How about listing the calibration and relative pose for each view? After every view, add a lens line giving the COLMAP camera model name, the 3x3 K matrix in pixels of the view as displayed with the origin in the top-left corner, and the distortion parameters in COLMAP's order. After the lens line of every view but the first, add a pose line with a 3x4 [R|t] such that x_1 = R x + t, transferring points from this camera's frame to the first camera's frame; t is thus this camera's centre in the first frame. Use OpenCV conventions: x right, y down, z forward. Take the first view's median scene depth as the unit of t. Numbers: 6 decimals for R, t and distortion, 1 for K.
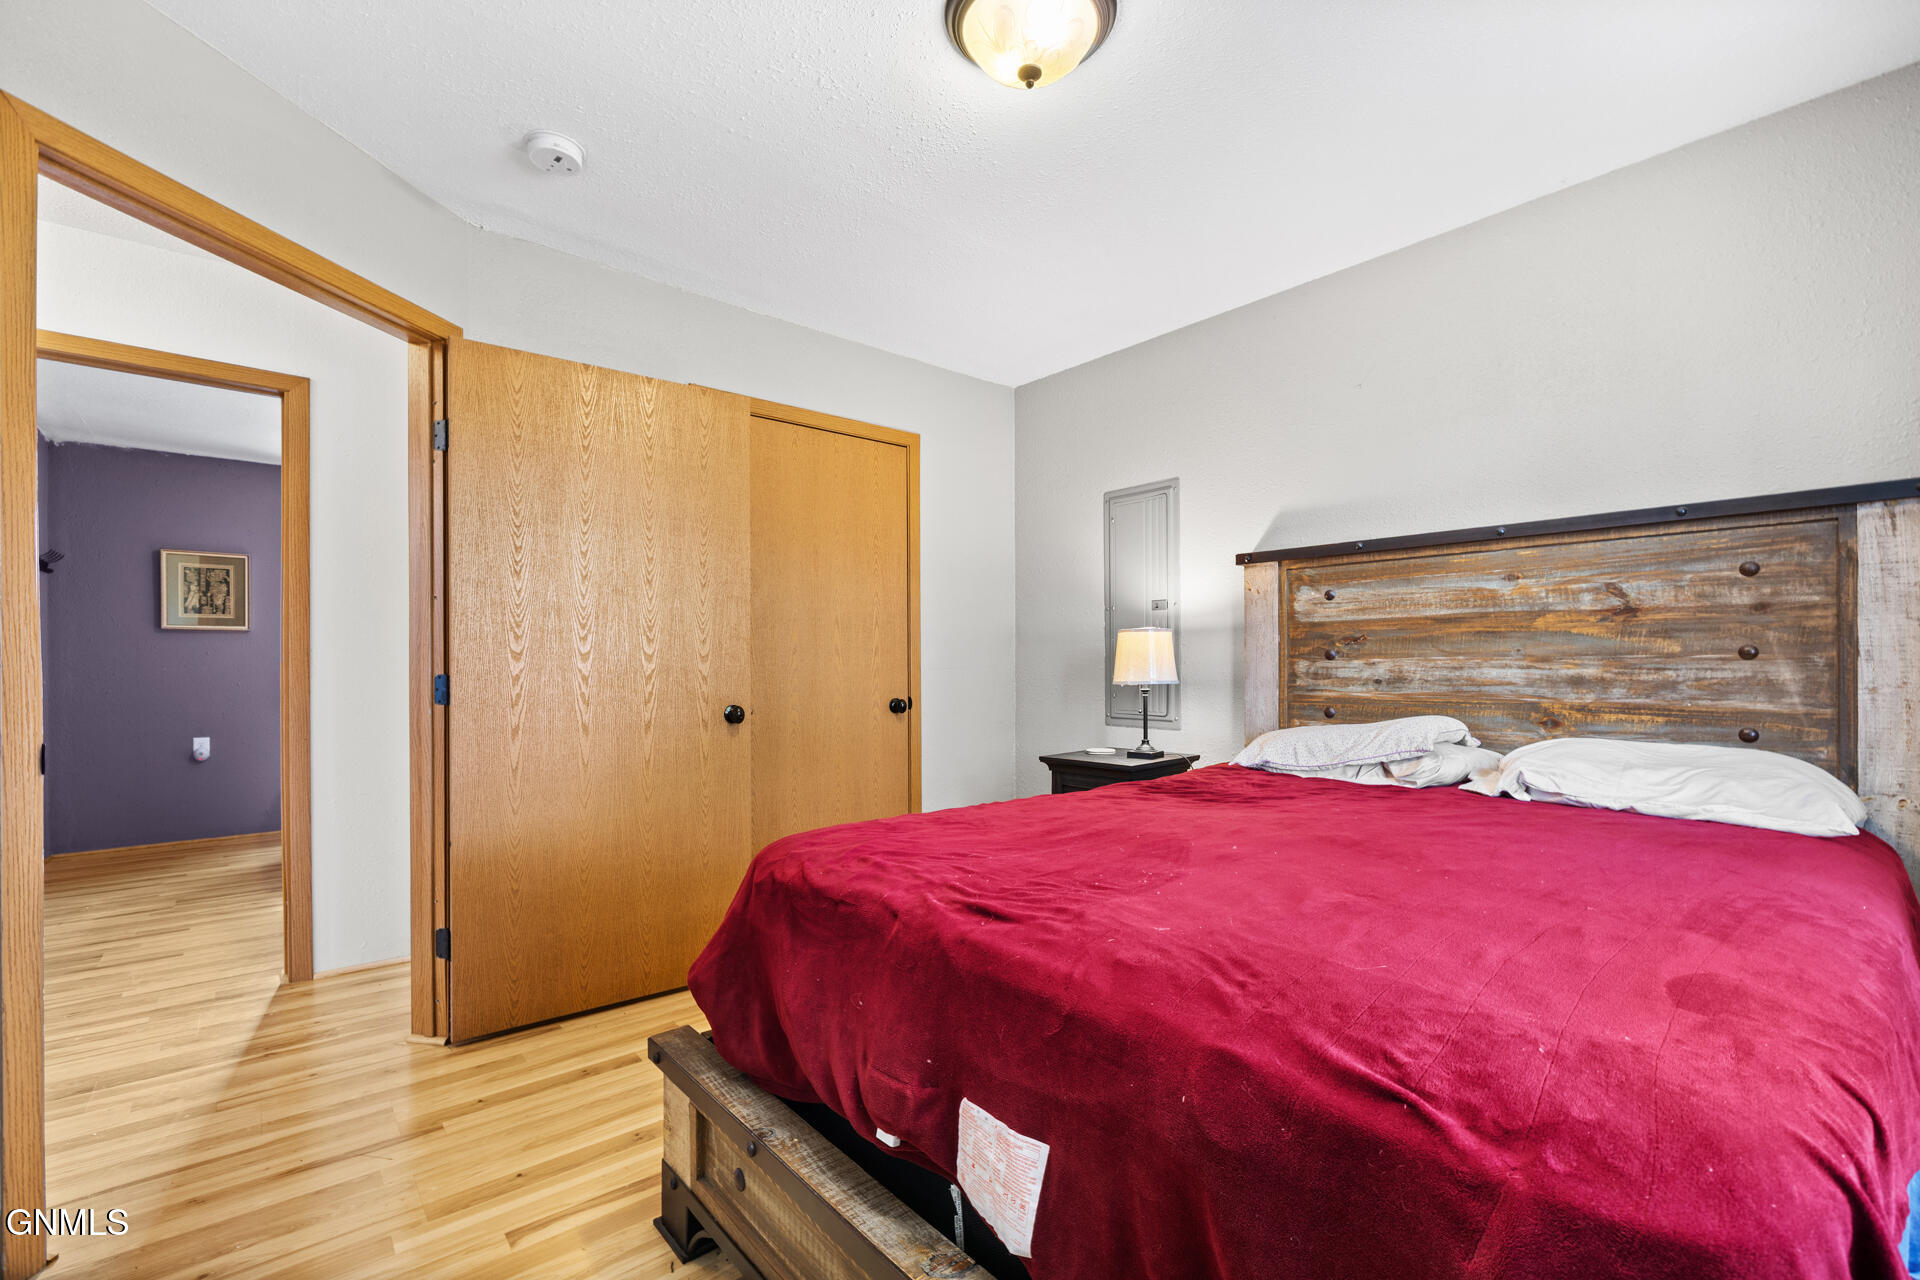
lens RADIAL K [[824.9, 0, 957.3], [0, 824.9, 652.4], [0, 0, 1]] dist [0.006536, 0.000009]
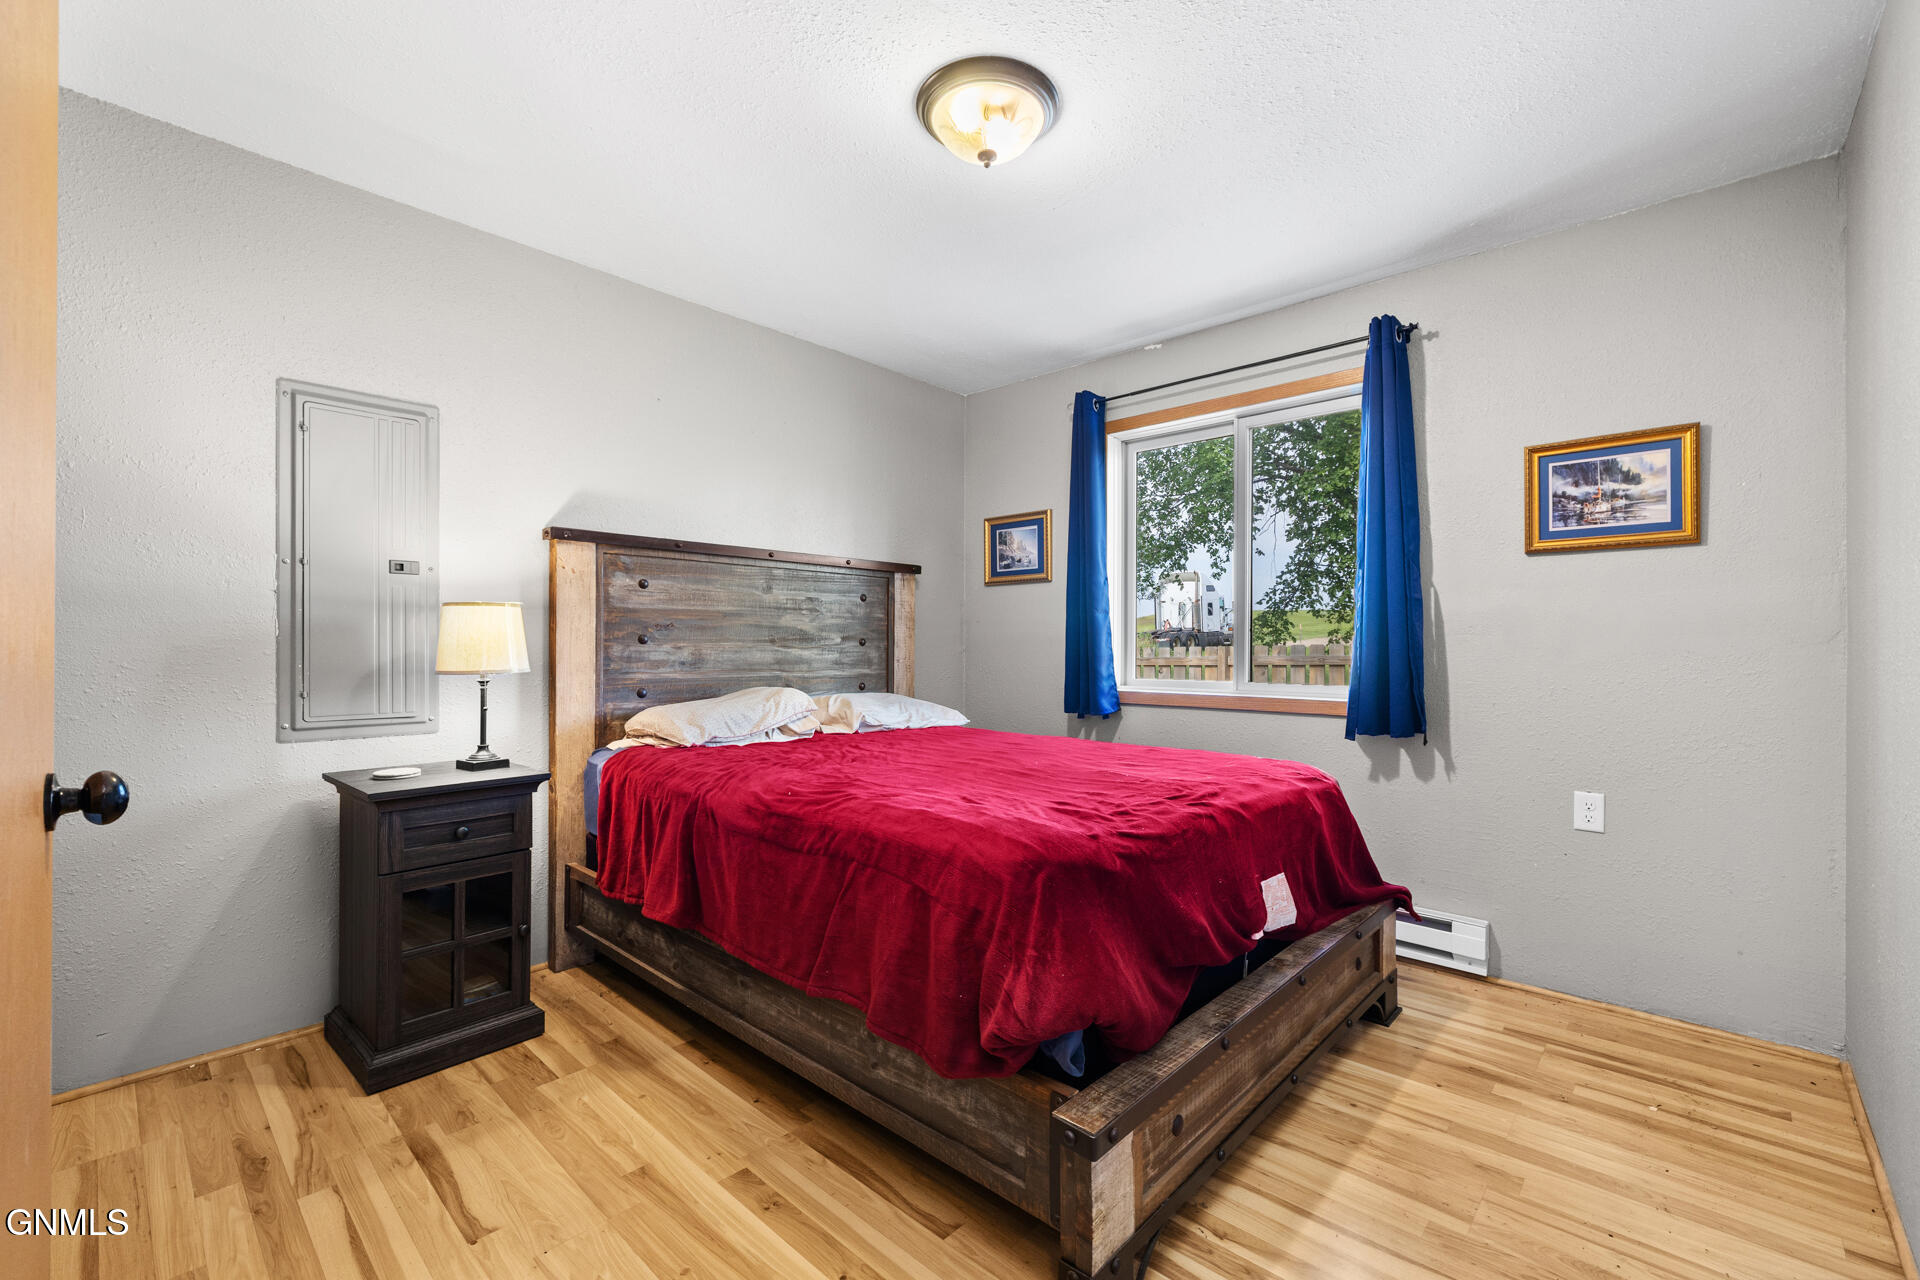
lens RADIAL K [[824.9, 0, 949.9], [0, 824.9, 642.9], [0, 0, 1]] dist [0.006536, 0.000009]
pose [[-0.112593, 0.005423, 0.993626, -0.661918], [-0.017549, 0.999818, -0.007445, 0.008340], [-0.993486, -0.018276, -0.112477, 0.723084]]
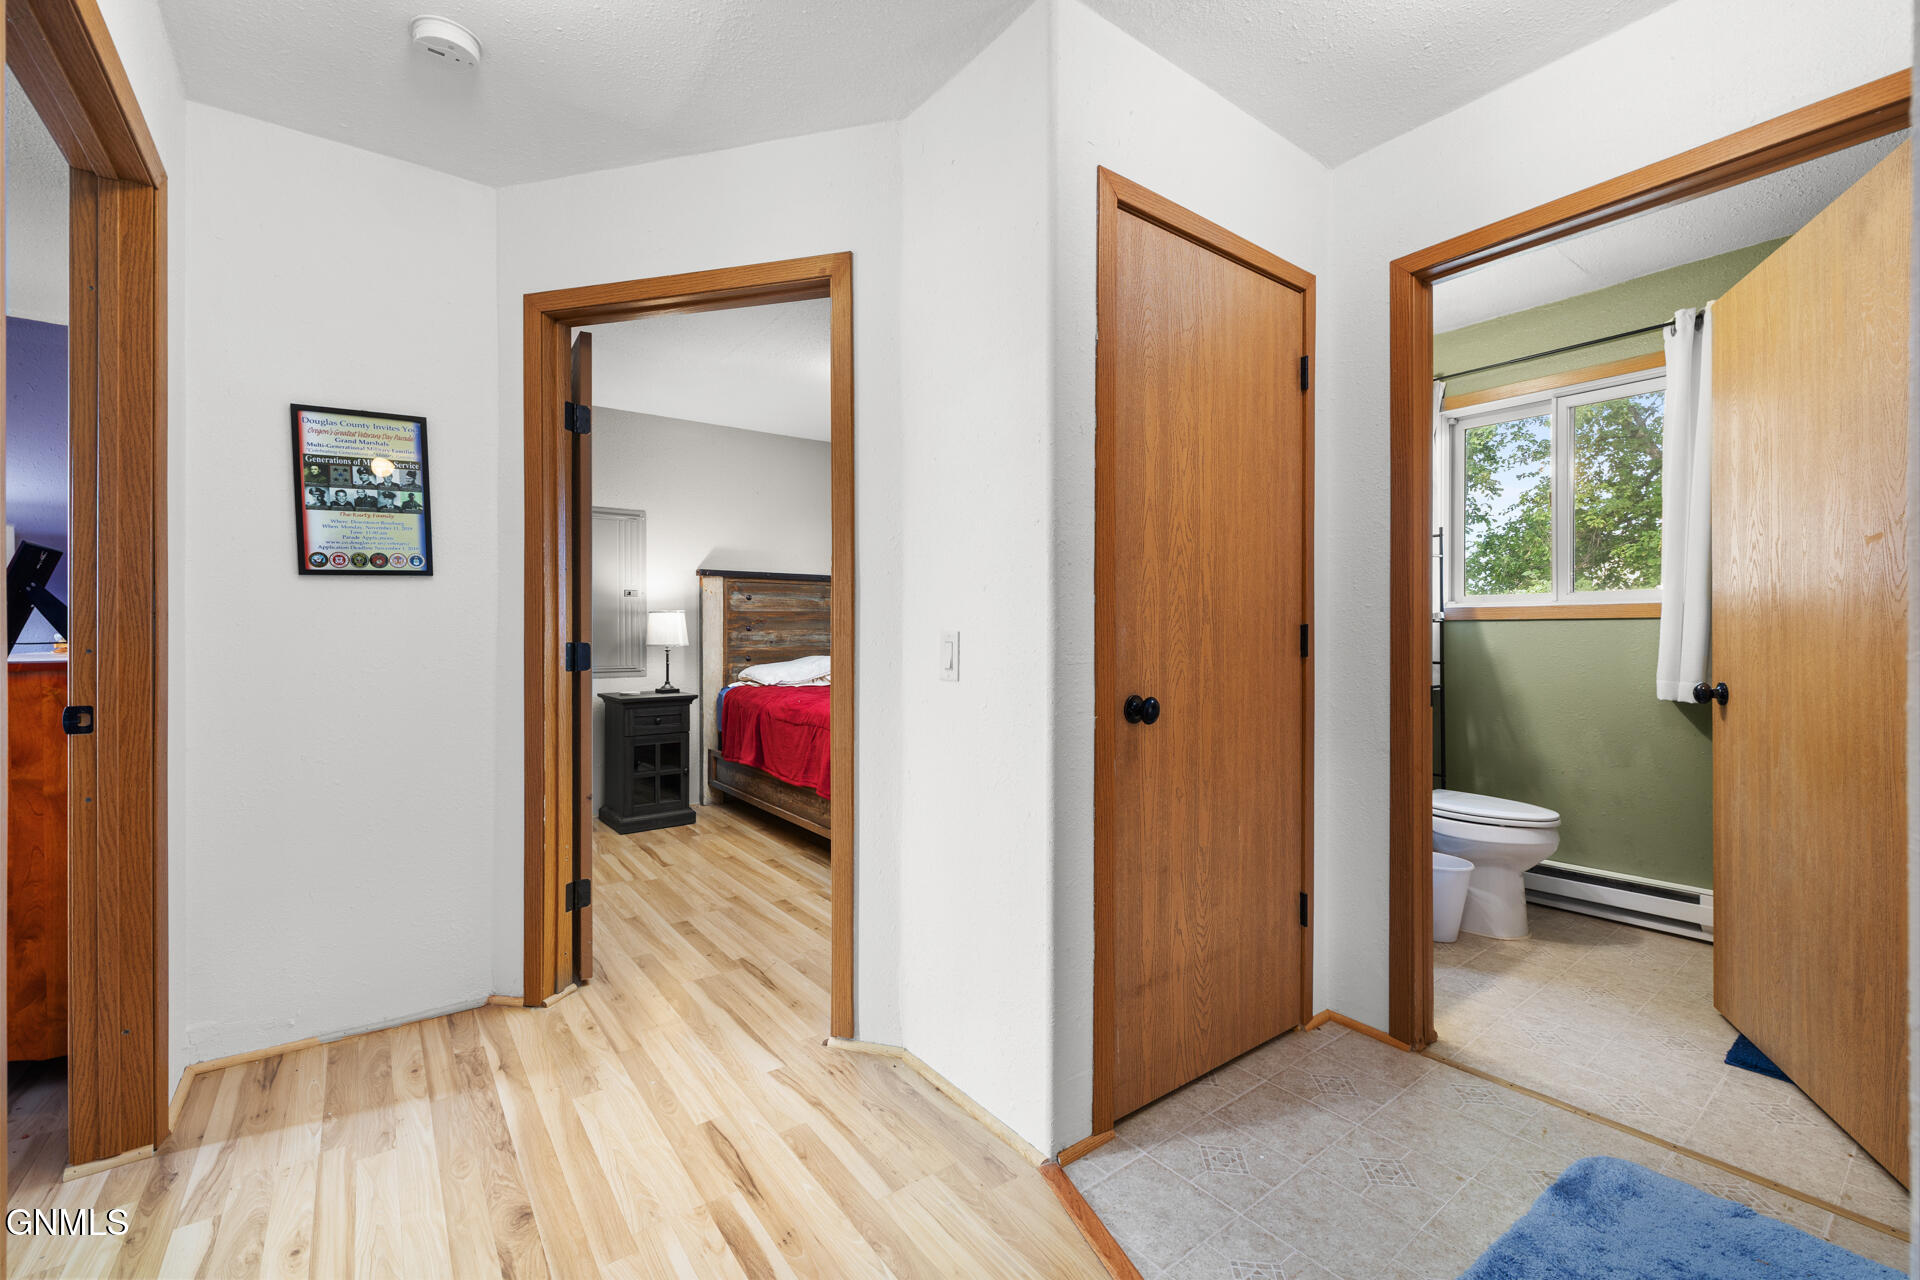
lens RADIAL K [[824.9, 0, 931.5], [0, 824.9, 626.4], [0, 0, 1]] dist [0.006536, 0.000009]
pose [[0.093127, 0.009810, 0.995606, -1.433773], [-0.014691, 0.999856, -0.008477, 0.008097], [-0.995546, -0.013837, 0.093258, 0.392769]]
